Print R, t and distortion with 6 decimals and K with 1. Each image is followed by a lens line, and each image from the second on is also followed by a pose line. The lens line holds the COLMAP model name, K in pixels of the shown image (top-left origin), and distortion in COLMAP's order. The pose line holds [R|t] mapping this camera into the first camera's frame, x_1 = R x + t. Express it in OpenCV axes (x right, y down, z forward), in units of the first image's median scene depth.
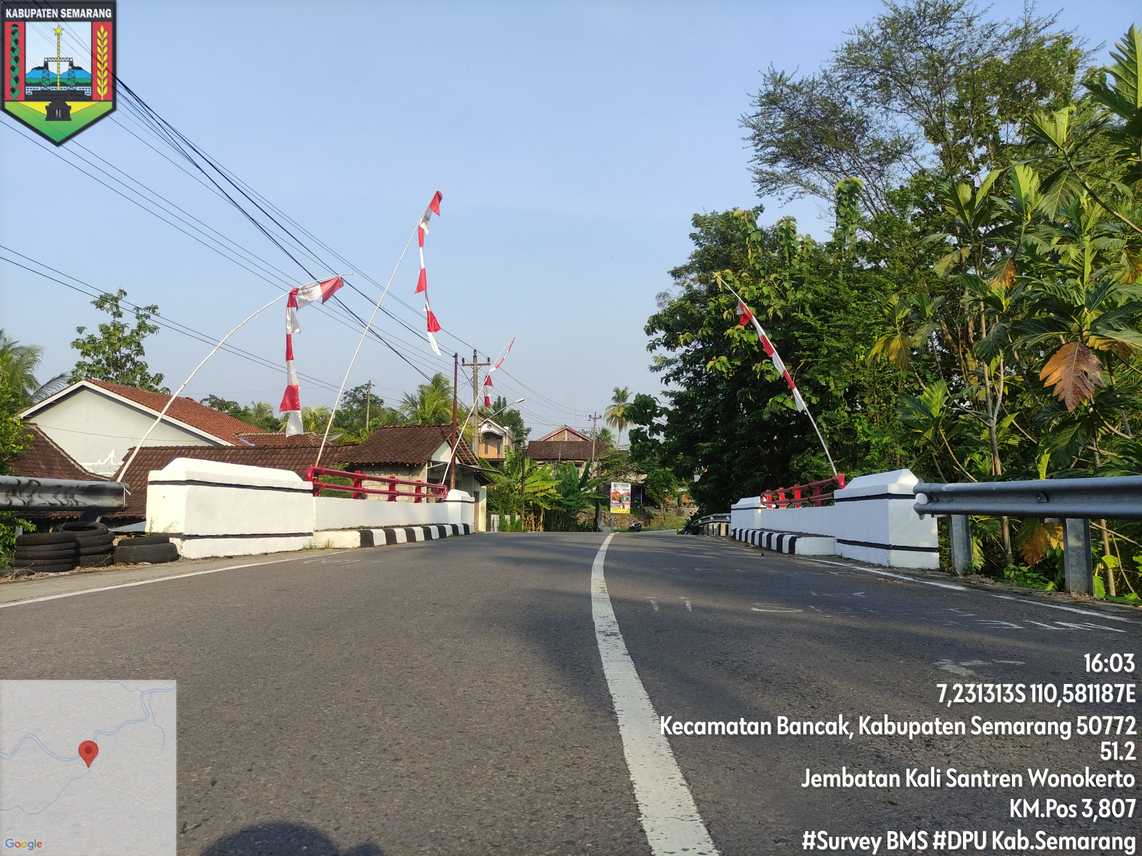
lens RADIAL K [[838.5, 0, 572.6], [0, 838.5, 425.1], [0, 0, 1]] dist [0.043363, -0.044859]
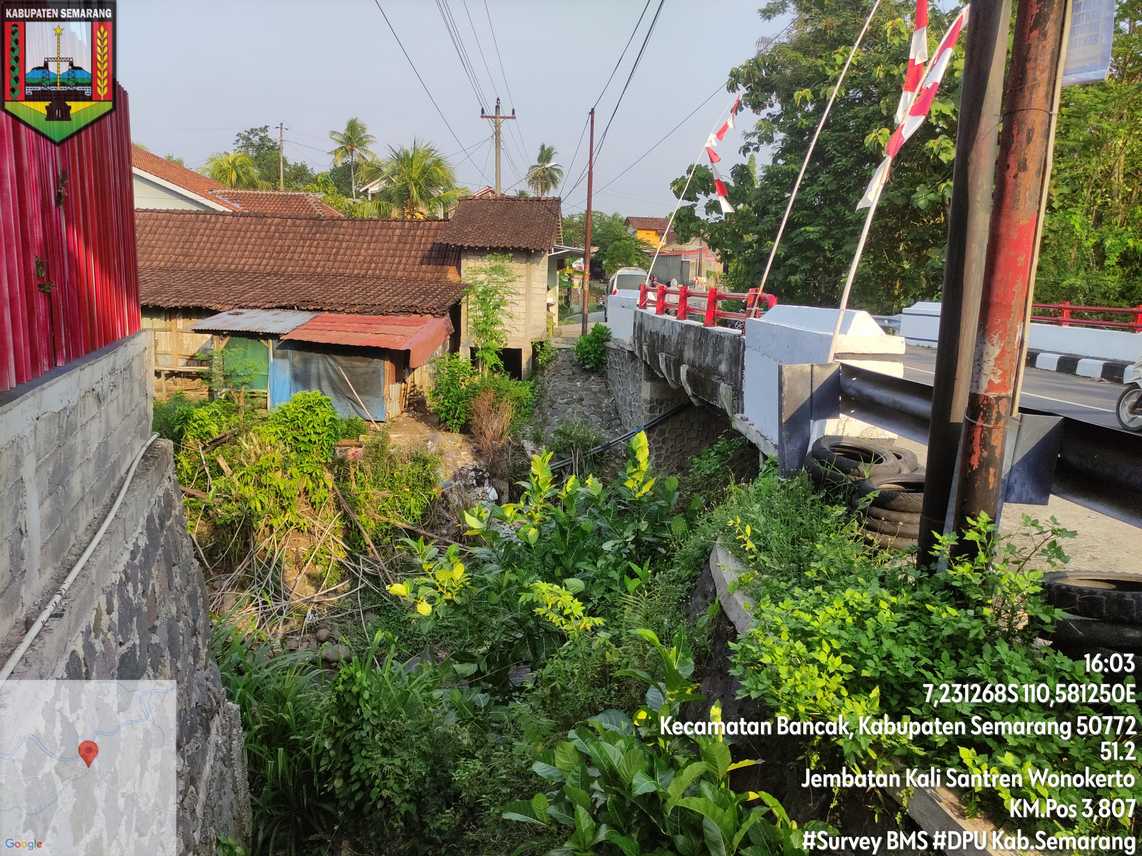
lens RADIAL K [[838.5, 0, 563.8], [0, 838.5, 433.5], [0, 0, 1]] dist [0.043363, -0.044859]
pose [[0.989463, 0.000626, 0.144782, -0.185251], [-0.041770, 0.958705, 0.281320, -0.009246], [-0.138627, -0.284403, 0.948629, 0.104332]]
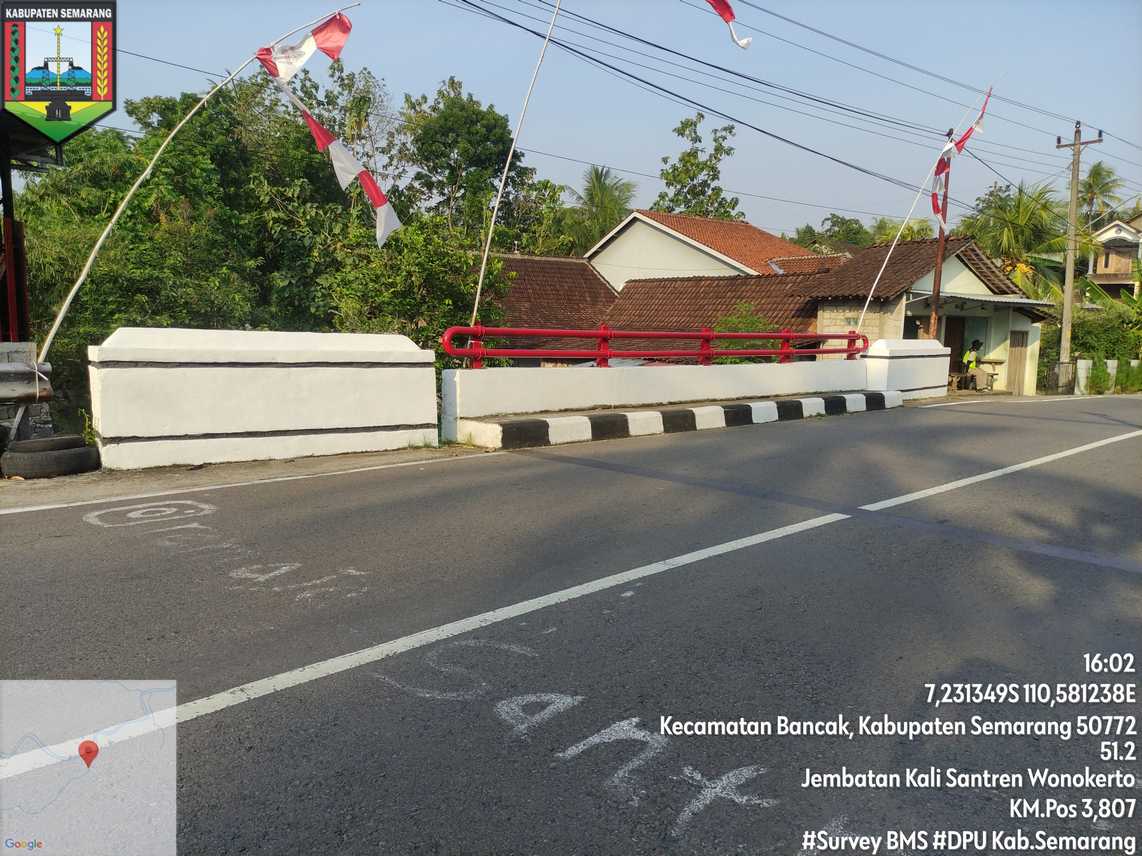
lens RADIAL K [[838.5, 0, 569.3], [0, 838.5, 429.9], [0, 0, 1]] dist [0.043363, -0.044859]
pose [[0.735130, 0.097233, -0.670917, 0.074877], [0.051129, 0.978890, 0.197889, -0.000052], [0.675996, -0.179777, 0.714640, 0.174931]]
